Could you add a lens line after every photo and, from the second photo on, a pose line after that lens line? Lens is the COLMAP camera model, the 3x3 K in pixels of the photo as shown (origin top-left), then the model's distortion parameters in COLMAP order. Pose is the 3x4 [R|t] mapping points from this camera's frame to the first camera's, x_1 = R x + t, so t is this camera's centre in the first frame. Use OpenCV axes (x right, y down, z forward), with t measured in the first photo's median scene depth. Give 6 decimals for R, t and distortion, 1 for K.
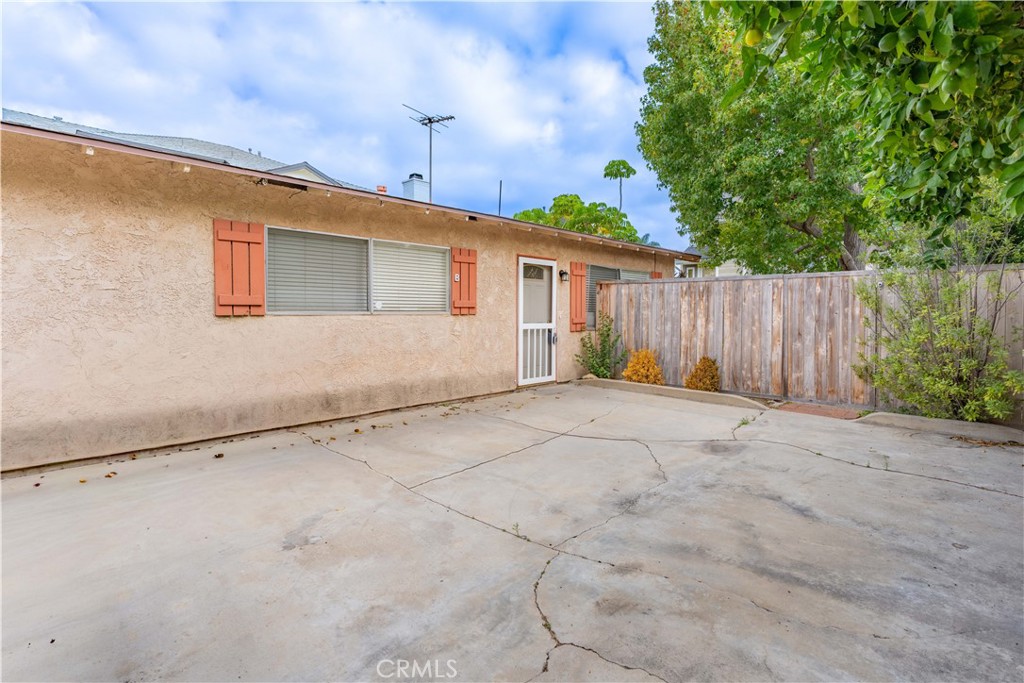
lens RADIAL K [[443.0, 0, 514.1], [0, 443.0, 321.2], [0, 0, 1]] dist [-0.002052, -0.000094]
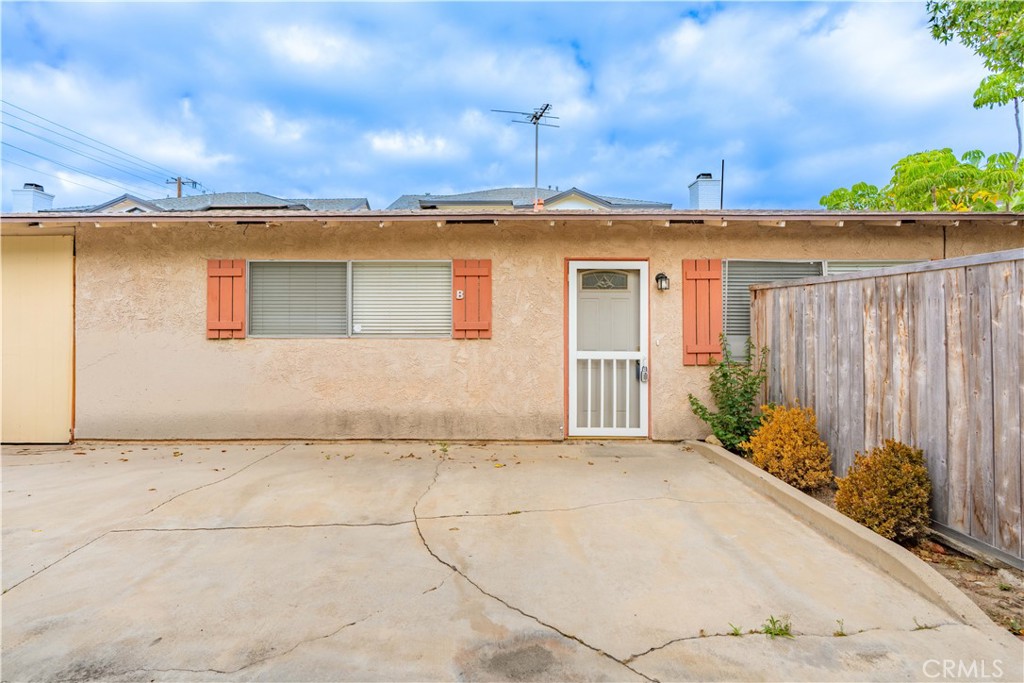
lens RADIAL K [[443.0, 0, 514.1], [0, 443.0, 321.2], [0, 0, 1]] dist [-0.002052, -0.000094]
pose [[0.727071, -0.007438, -0.686522, 0.504958], [-0.015686, 0.999500, -0.027442, -0.025383], [0.686383, 0.030721, 0.726591, 0.441507]]
